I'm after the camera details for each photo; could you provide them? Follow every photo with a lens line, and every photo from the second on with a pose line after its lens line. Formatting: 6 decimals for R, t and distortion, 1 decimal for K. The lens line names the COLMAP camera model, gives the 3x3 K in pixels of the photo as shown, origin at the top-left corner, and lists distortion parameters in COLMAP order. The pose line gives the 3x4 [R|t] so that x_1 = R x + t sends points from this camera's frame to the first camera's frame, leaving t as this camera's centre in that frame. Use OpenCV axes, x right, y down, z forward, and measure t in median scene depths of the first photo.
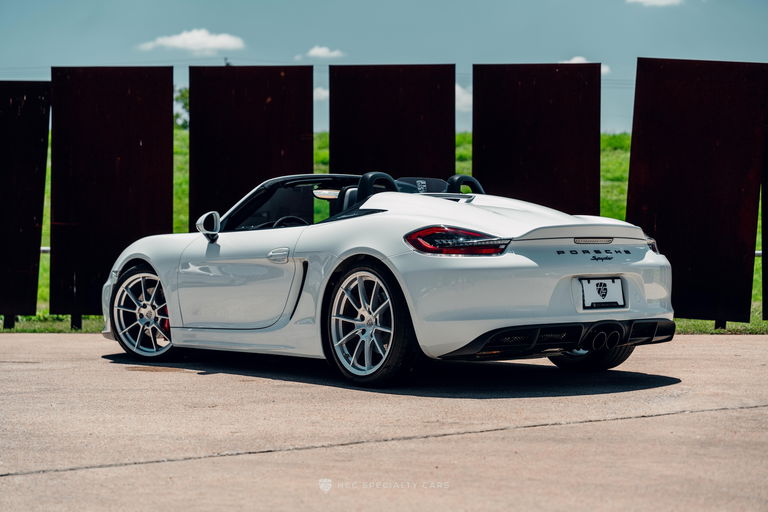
lens RADIAL K [[1397.2, 0, 384.0], [0, 1397.2, 256.0], [0, 0, 1]] dist [0.011928, 0.122555]
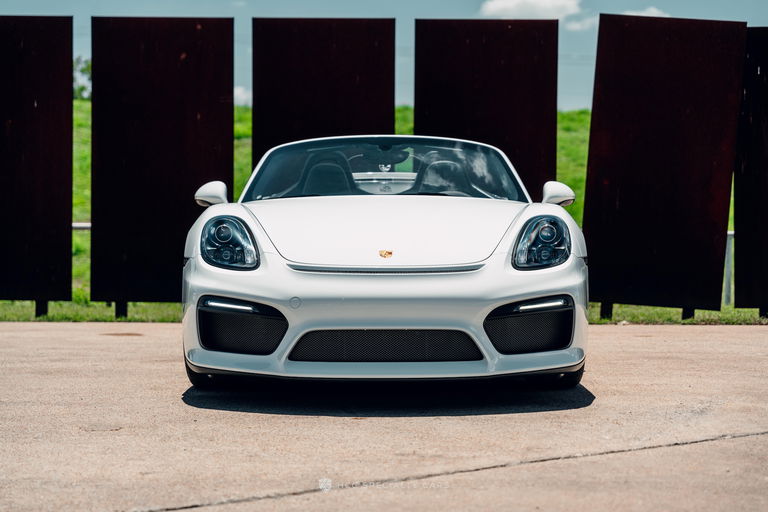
lens RADIAL K [[1397.2, 0, 384.0], [0, 1397.2, 256.0], [0, 0, 1]] dist [0.011928, 0.122555]
pose [[0.997844, 0.005383, 0.065410, -0.028375], [-0.006414, 0.999858, 0.015564, -0.000827], [-0.065317, -0.015950, 0.997737, 0.242595]]
